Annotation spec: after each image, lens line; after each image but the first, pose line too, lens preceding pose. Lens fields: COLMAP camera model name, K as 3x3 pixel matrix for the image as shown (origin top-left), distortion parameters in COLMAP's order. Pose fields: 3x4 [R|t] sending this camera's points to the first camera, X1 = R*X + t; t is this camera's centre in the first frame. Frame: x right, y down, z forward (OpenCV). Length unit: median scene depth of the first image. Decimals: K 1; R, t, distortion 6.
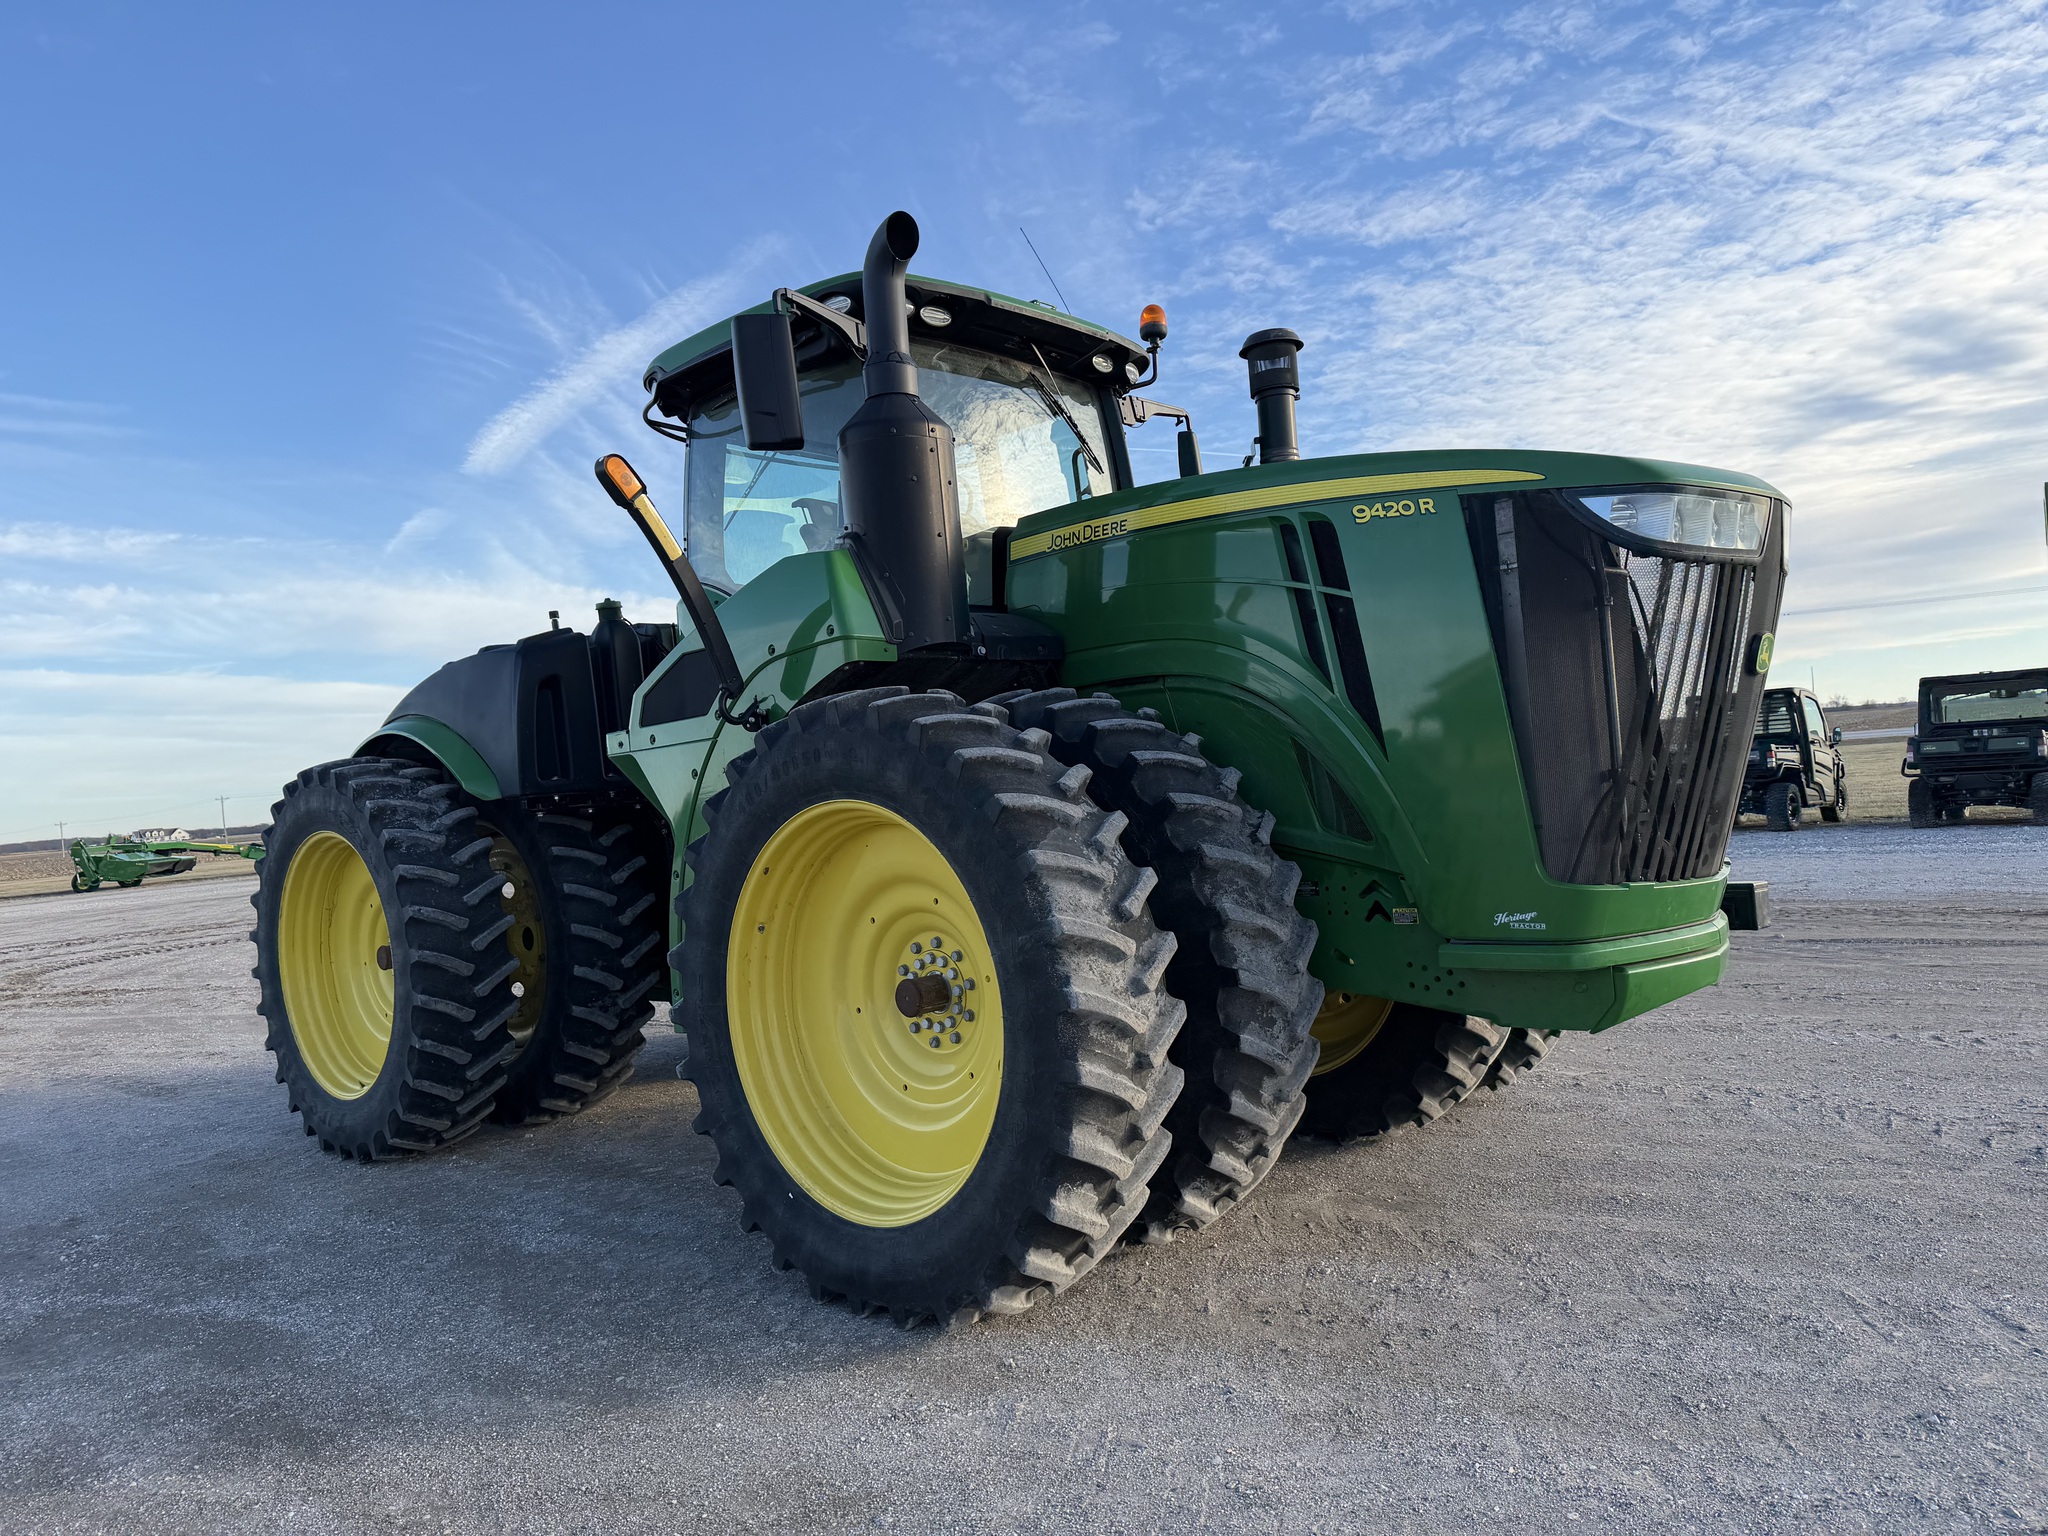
lens RADIAL K [[1485.6, 0, 1057.3], [0, 1485.6, 675.9], [0, 0, 1]] dist [0.030750, -0.001799]
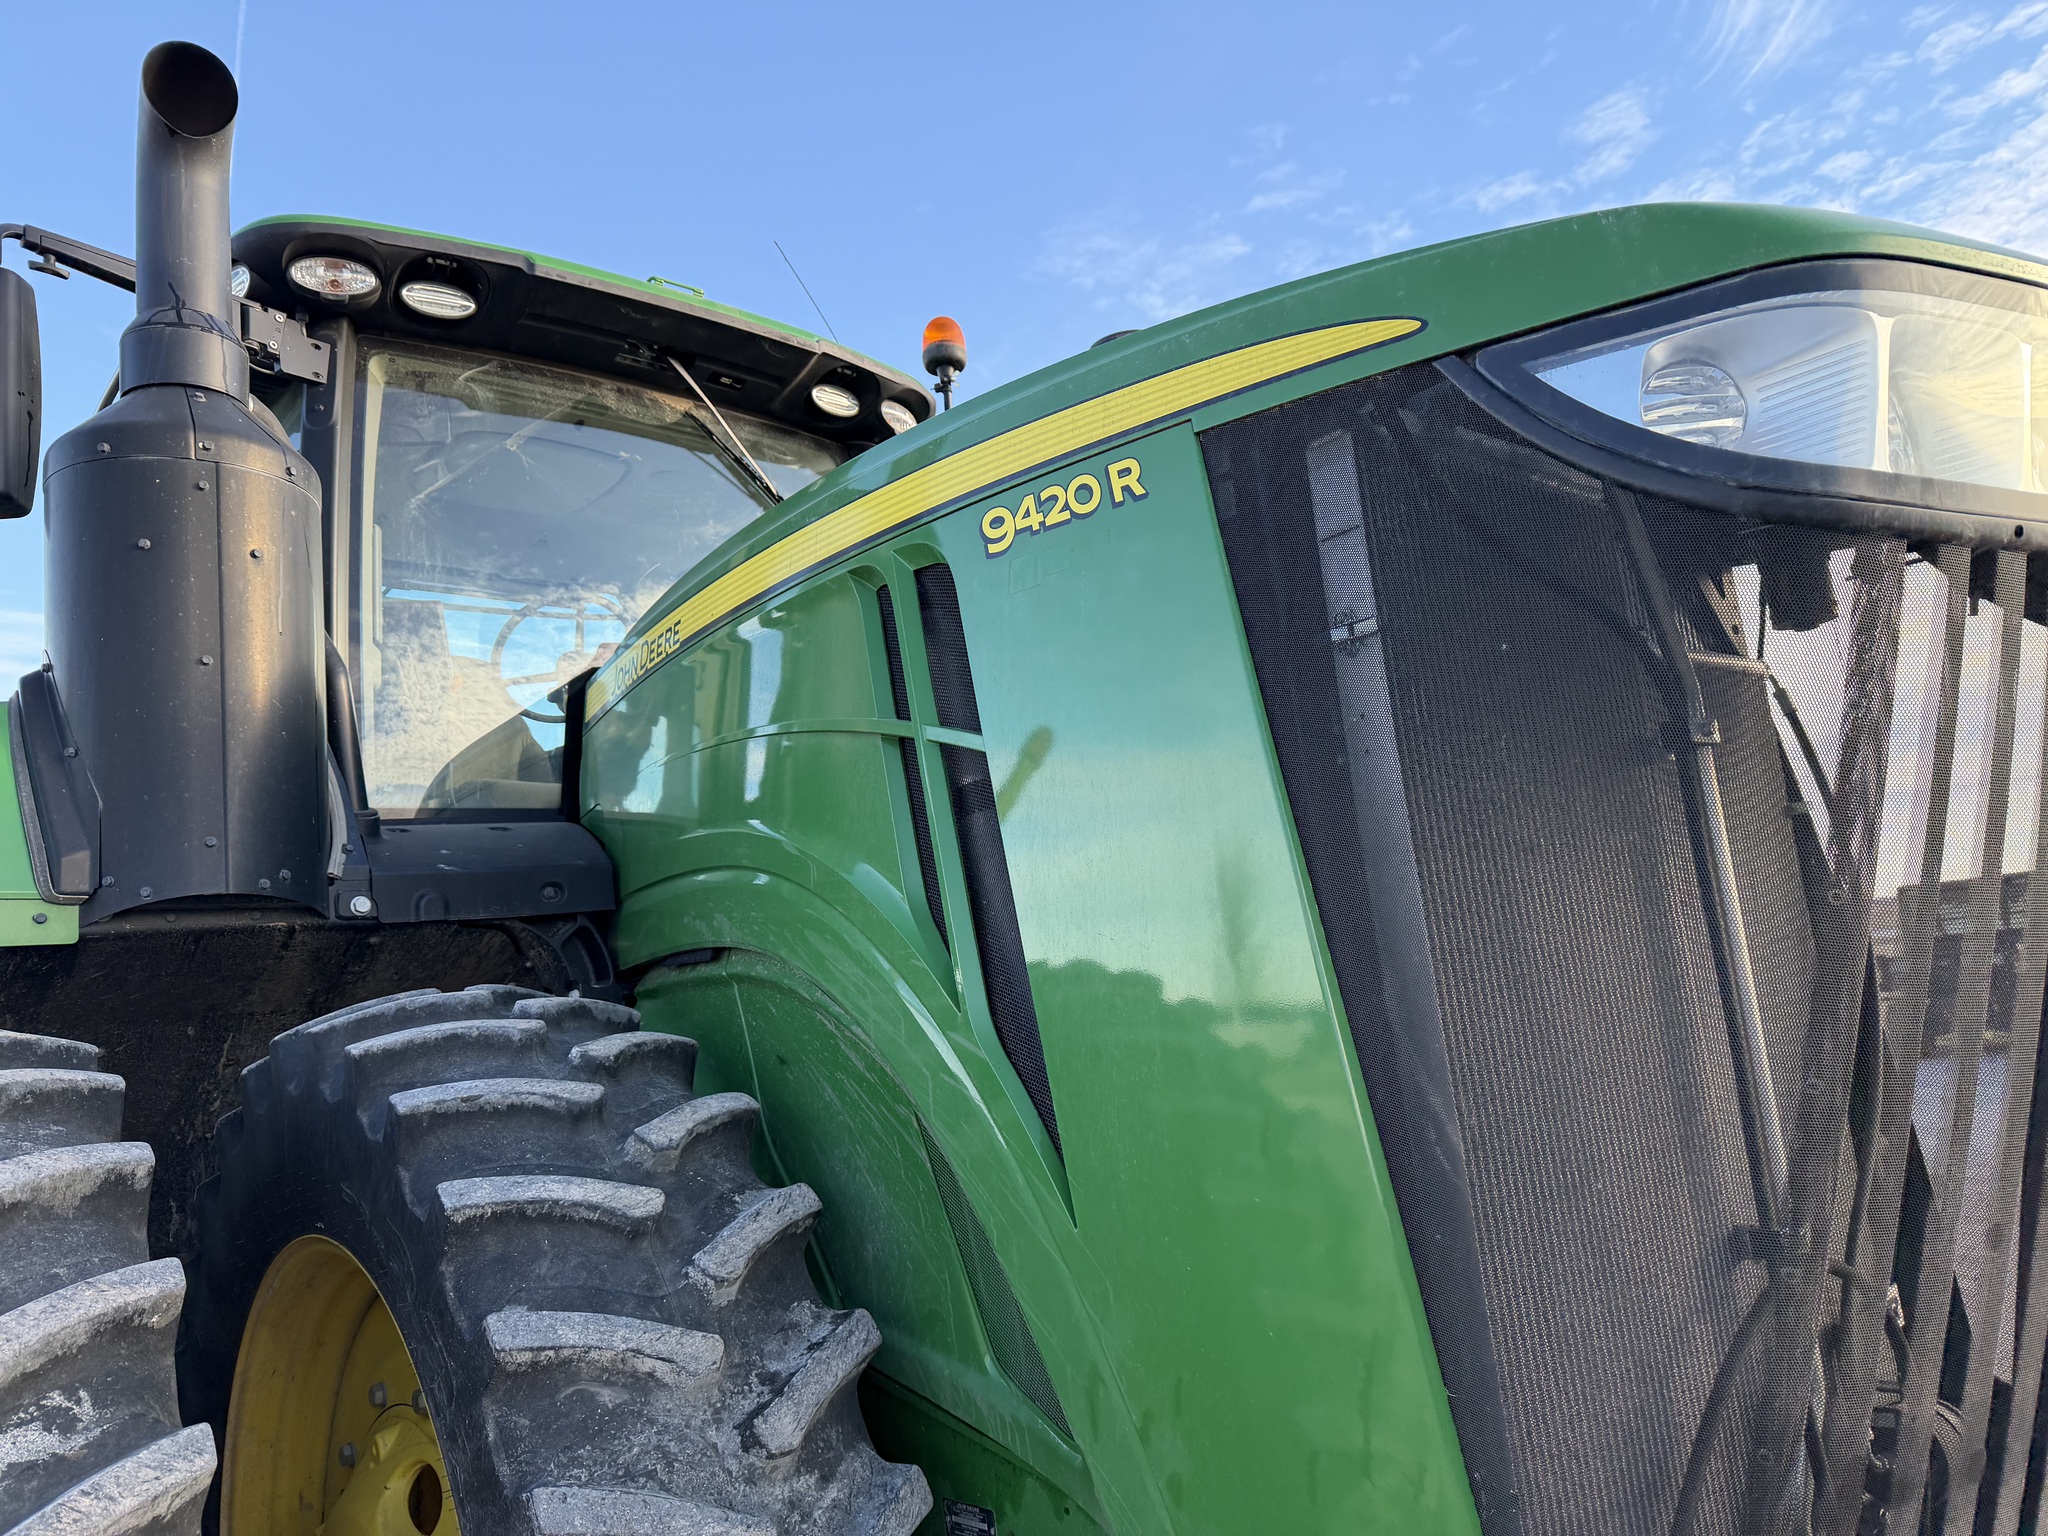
lens RADIAL K [[1468.1, 0, 1032.7], [0, 1468.1, 767.9], [0, 0, 1]] dist [0.001716, 0.000009]
pose [[0.990989, -0.046212, -0.125717, 0.221699], [0.036791, 0.996409, -0.076254, -0.018654], [0.128790, 0.070942, 0.989131, 0.554138]]
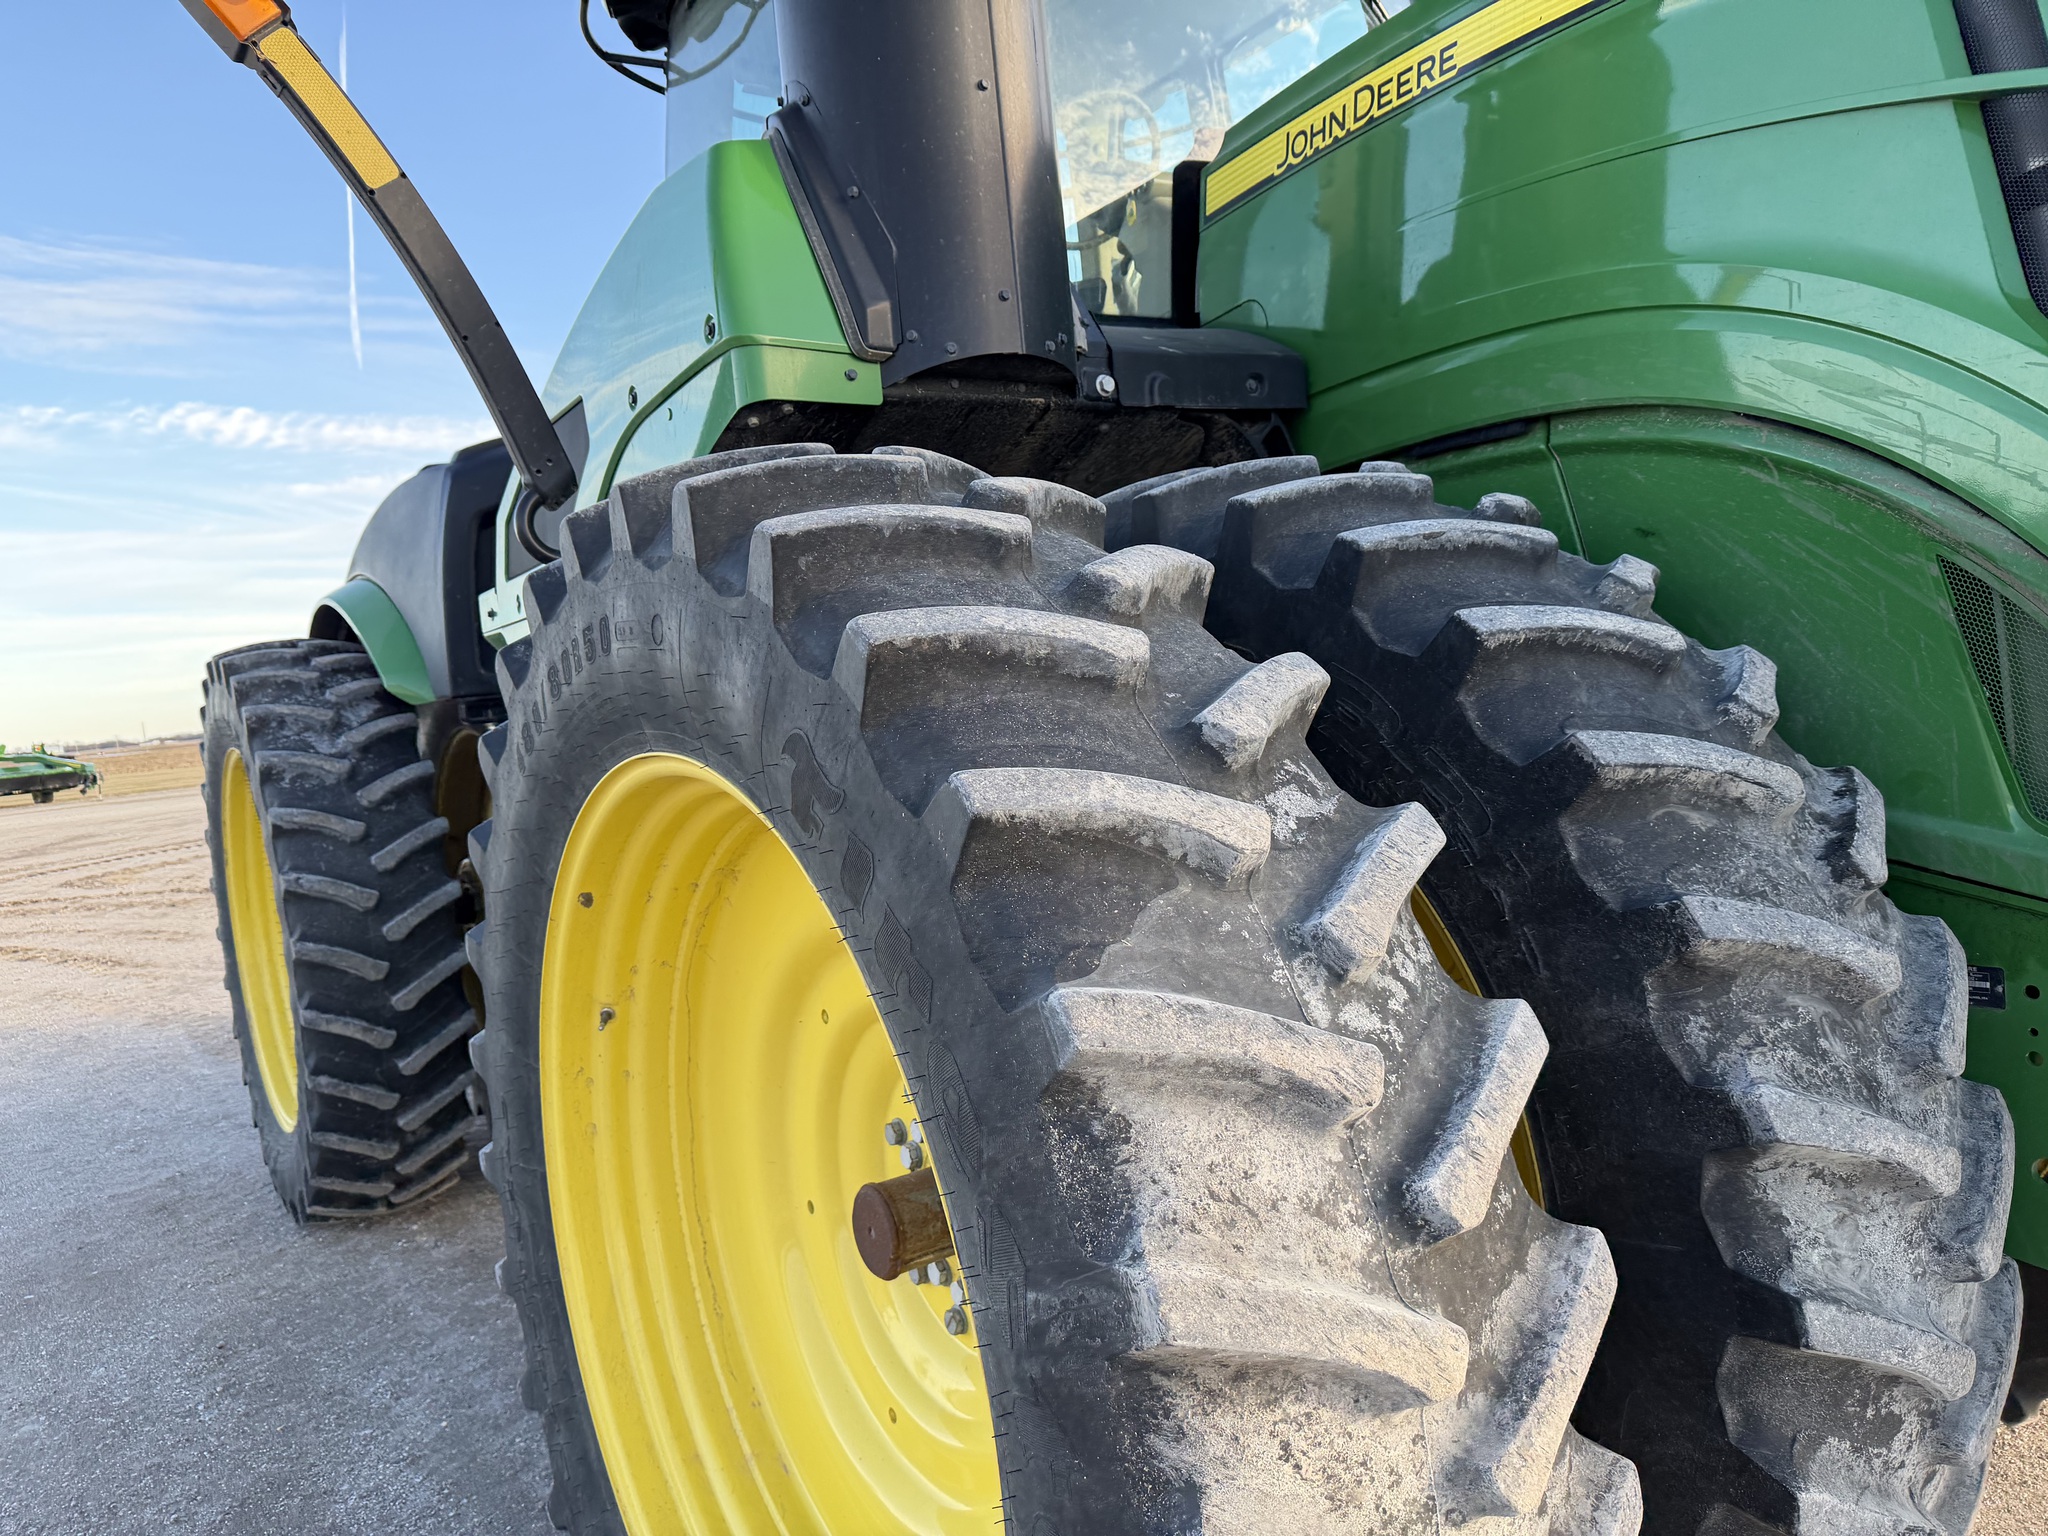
lens RADIAL K [[1454.6, 0, 1024.7], [0, 1454.6, 781.3], [0, 0, 1]] dist [0.094251, -0.183698]
pose [[0.972294, 0.006865, -0.233661, 0.027039], [0.031510, 0.986597, 0.160105, 0.027775], [0.231628, -0.163032, 0.959046, 0.548789]]
